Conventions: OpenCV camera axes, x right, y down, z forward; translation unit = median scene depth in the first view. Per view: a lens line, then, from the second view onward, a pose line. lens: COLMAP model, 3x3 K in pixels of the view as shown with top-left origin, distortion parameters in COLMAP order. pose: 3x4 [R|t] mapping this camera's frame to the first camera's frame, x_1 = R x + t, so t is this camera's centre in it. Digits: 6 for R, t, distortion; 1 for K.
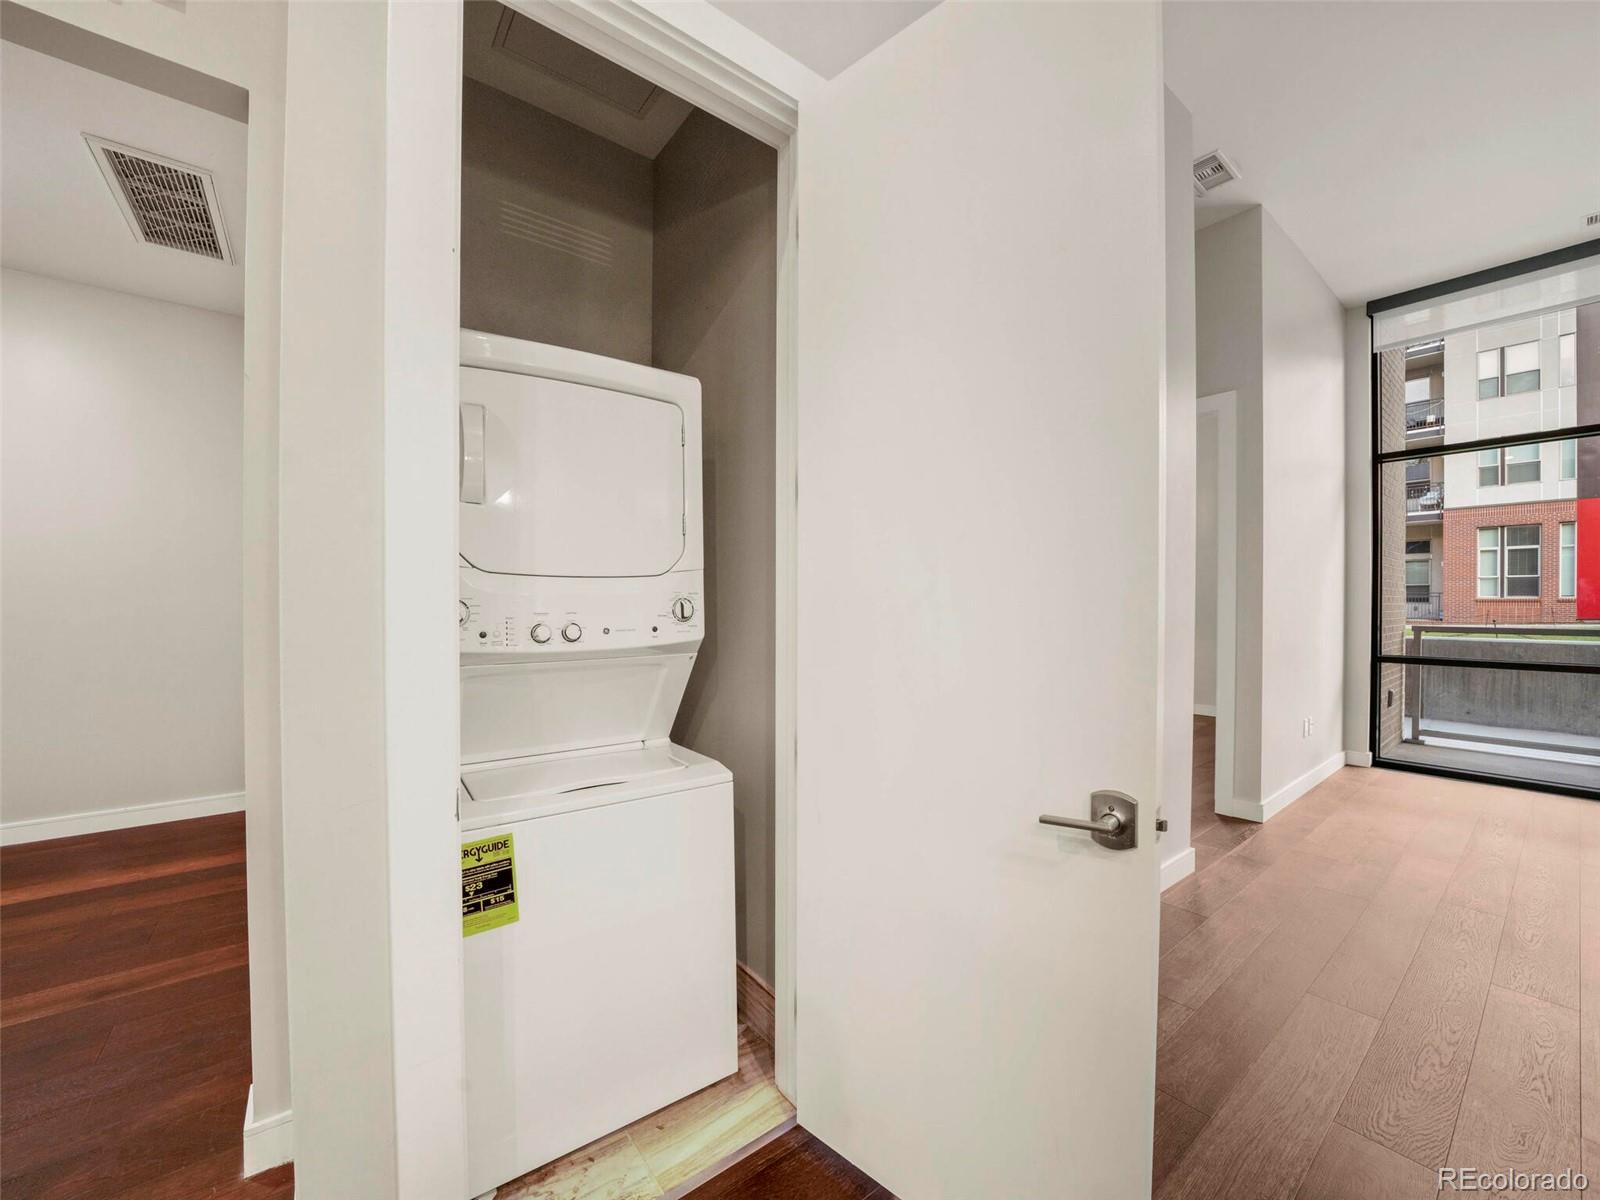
lens RADIAL K [[625.7, 0, 802.6], [0, 625.7, 610.6], [0, 0, 1]] dist [-0.017215, -0.000314]
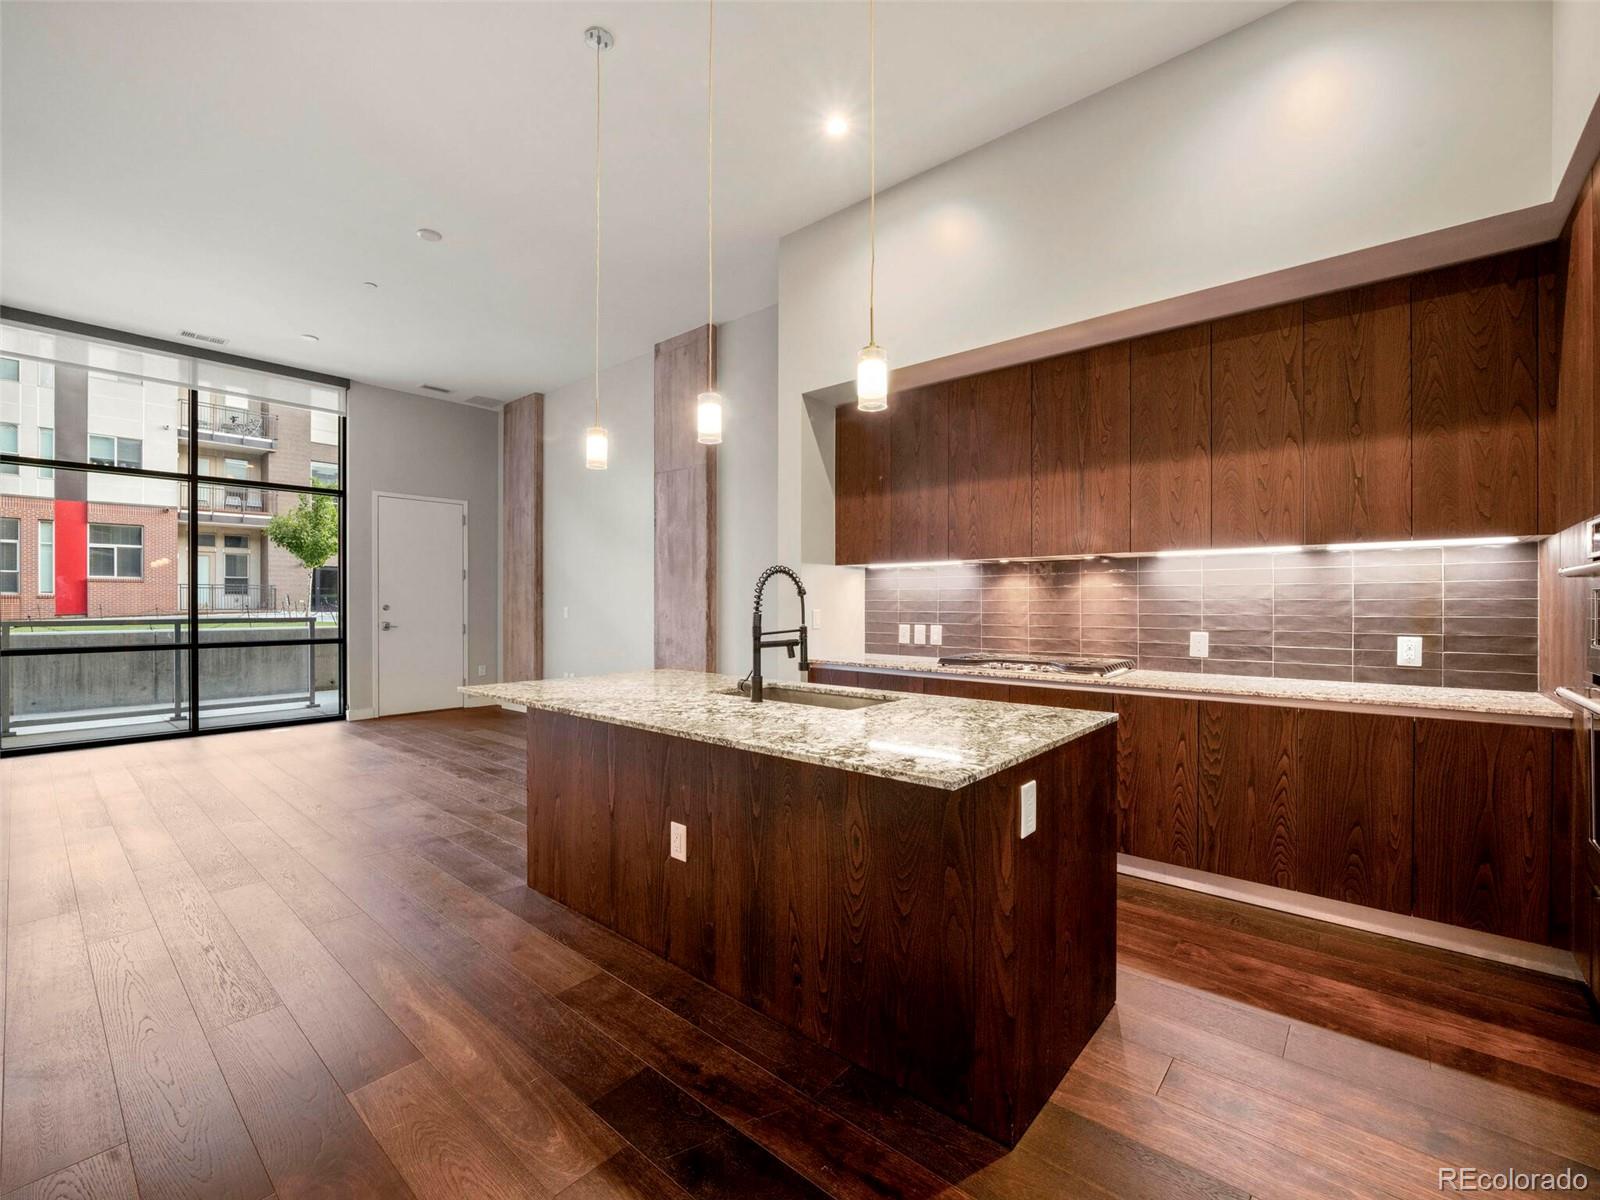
lens RADIAL K [[682.9, 0, 797.2], [0, 682.9, 600.6], [0, 0, 1]] dist [-0.010013, 0.000038]
pose [[-0.192420, -0.000136, 0.981313, -0.099001], [0.010330, 0.999944, 0.002164, 0.000399], [-0.981258, 0.010554, -0.192408, -0.021622]]
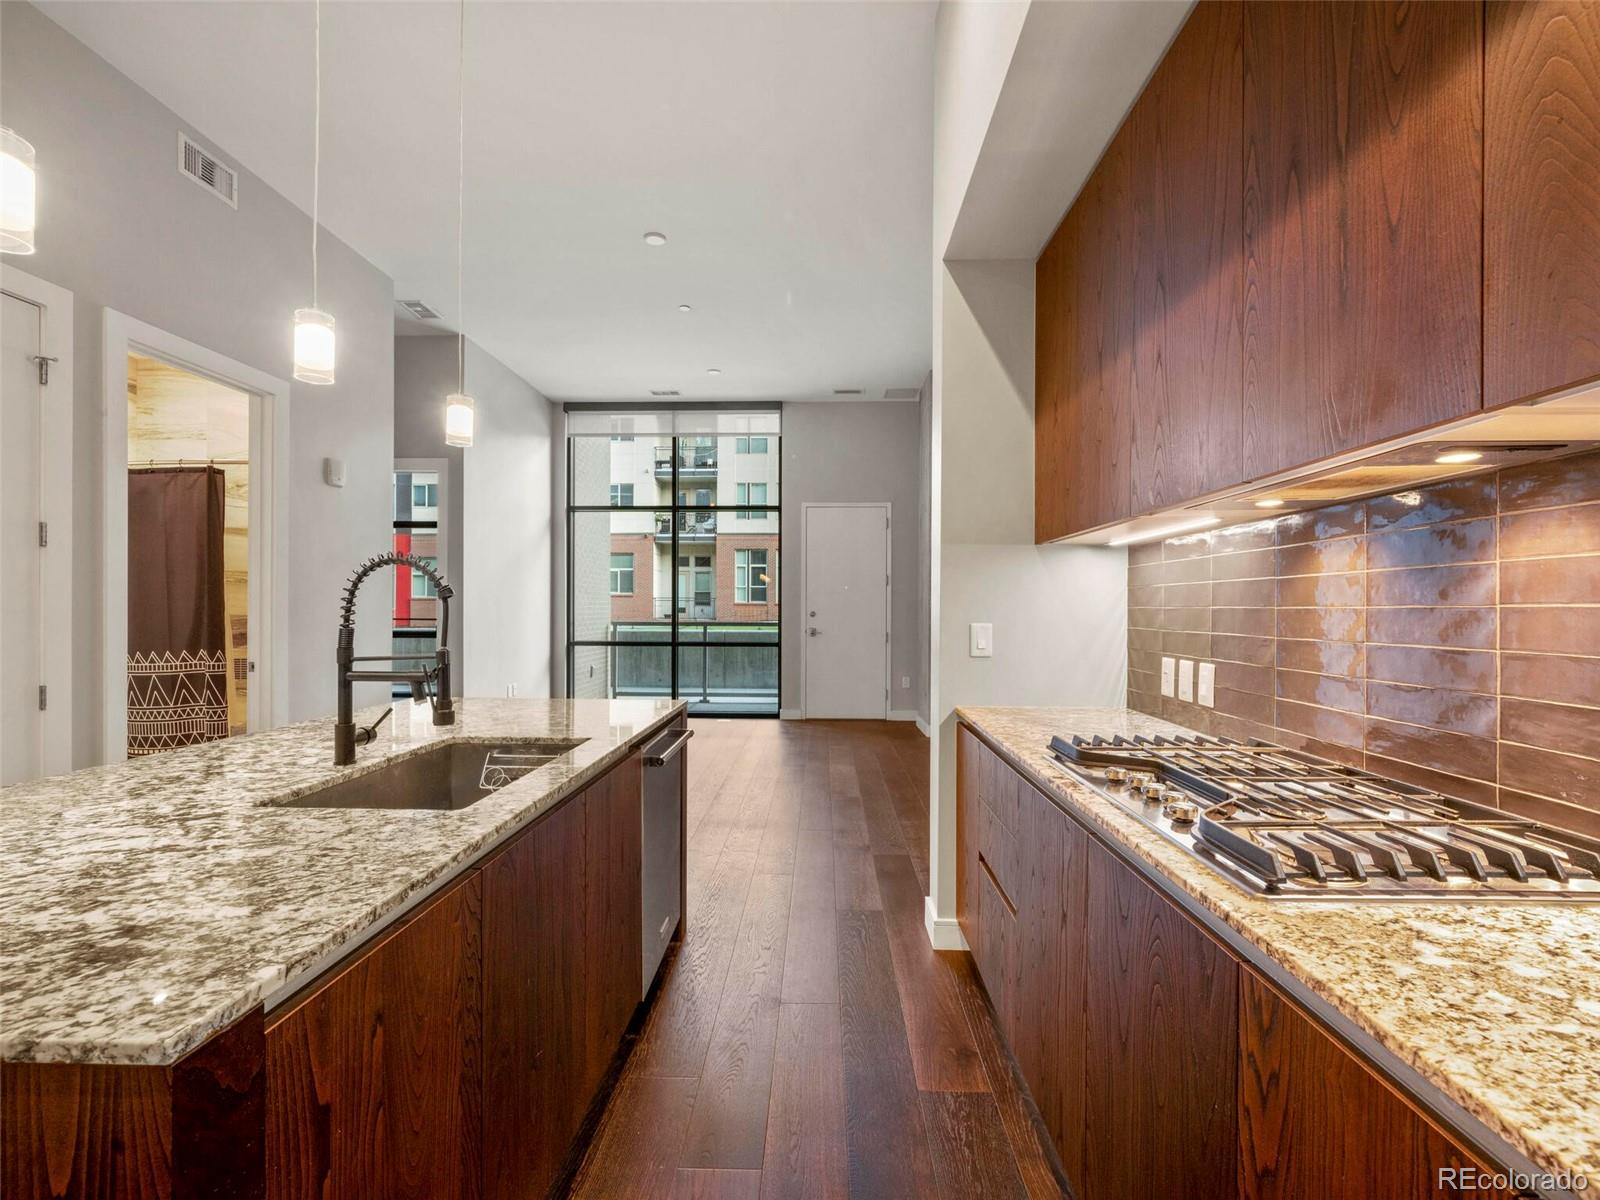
lens RADIAL K [[724.7, 0, 802.1], [0, 724.7, 605.7], [0, 0, 1]] dist [-0.004700, -0.000316]
pose [[0.641020, 0.003310, 0.767517, -0.011573], [0.005433, 0.999946, -0.008850, 0.001471], [-0.767505, 0.009844, 0.640968, -0.127407]]
